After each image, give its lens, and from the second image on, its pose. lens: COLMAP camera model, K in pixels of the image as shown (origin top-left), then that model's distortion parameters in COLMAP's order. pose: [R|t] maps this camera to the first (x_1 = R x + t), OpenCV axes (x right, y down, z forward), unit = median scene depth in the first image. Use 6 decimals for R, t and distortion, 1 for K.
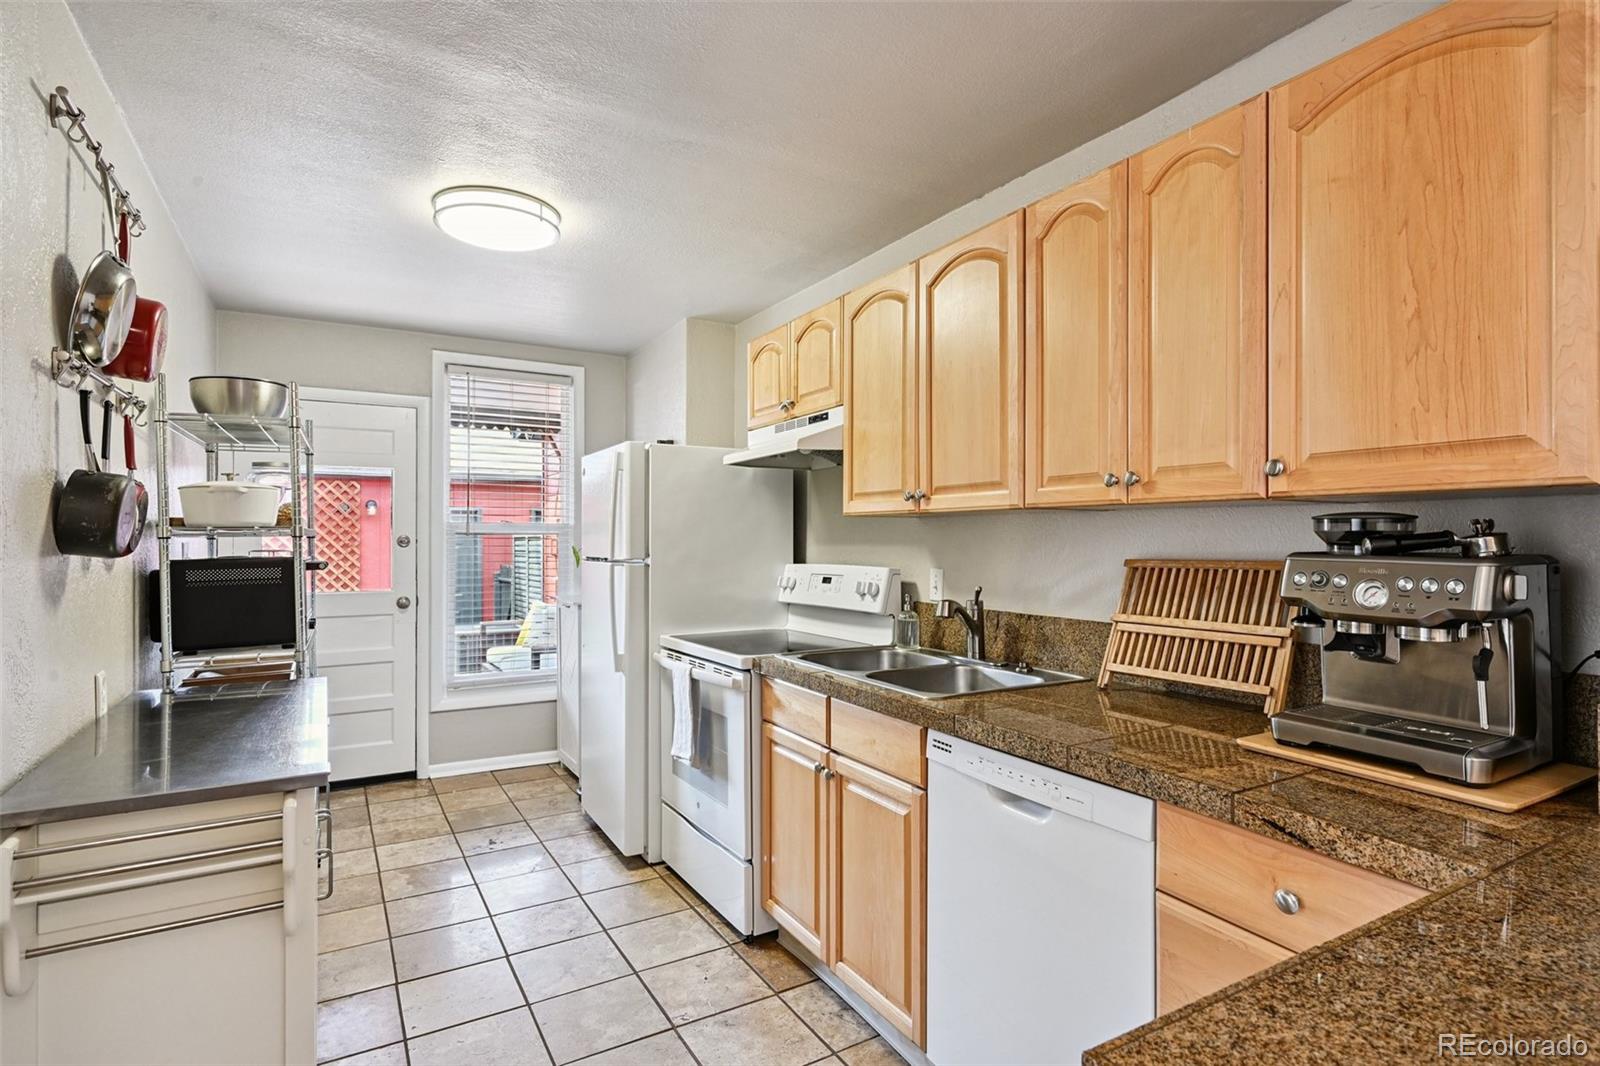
lens RADIAL K [[811.6, 0, 808.6], [0, 811.6, 533.6], [0, 0, 1]] dist [-0.000227, -0.000386]
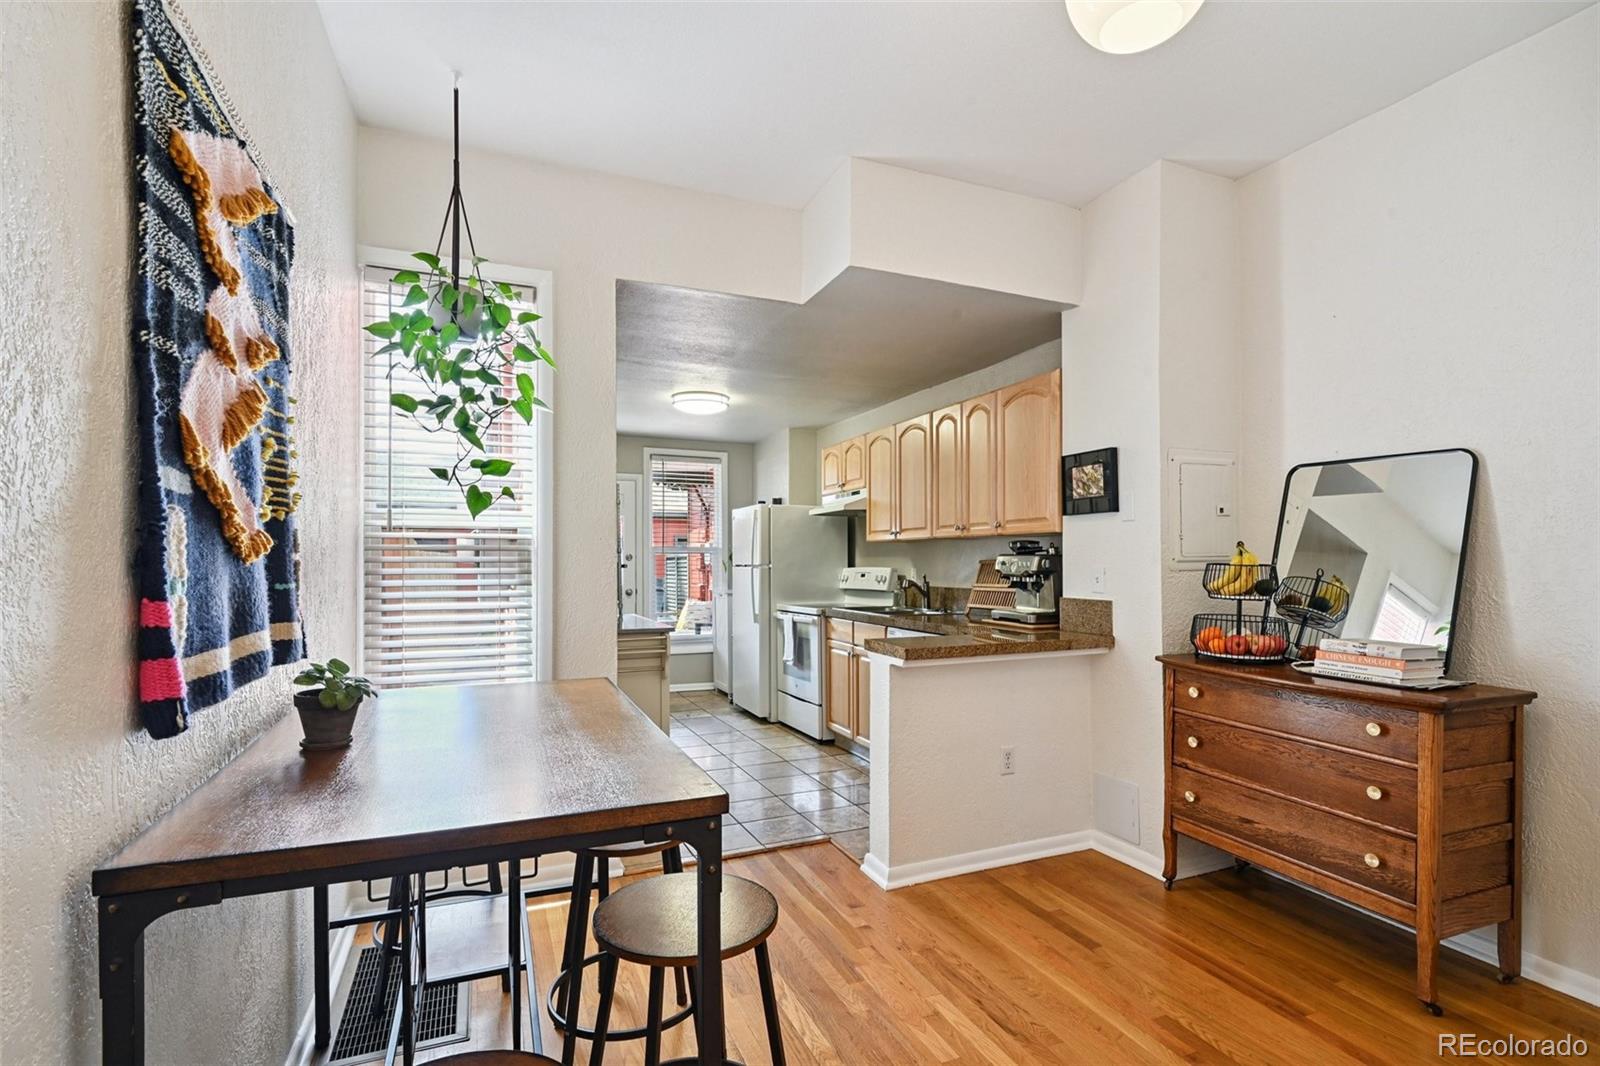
lens RADIAL K [[757.9, 0, 798.3], [0, 757.9, 555.3], [0, 0, 1]] dist [-0.001805, -0.000147]
pose [[0.991276, -0.003240, -0.131764, 0.124831], [0.002910, 0.999992, -0.002693, 0.016698], [0.131772, 0.002286, 0.991277, -0.921520]]
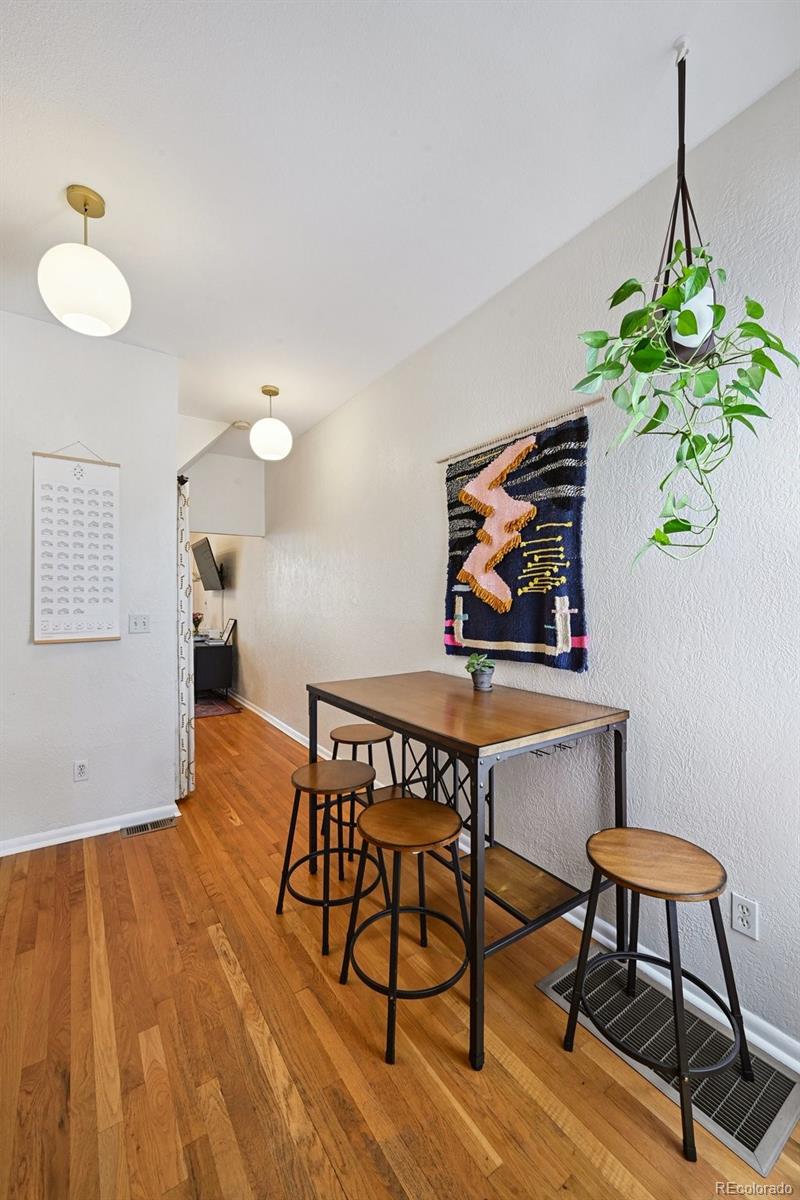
lens RADIAL K [[478.3, 0, 400.0], [0, 478.3, 600.0], [0, 0, 1]] dist [-0.000181, -0.000031]
pose [[-0.997652, -0.000531, -0.068488, -0.078095], [-0.000787, 0.999993, 0.003719, -0.005797], [0.068485, 0.003764, -0.997645, 0.357804]]
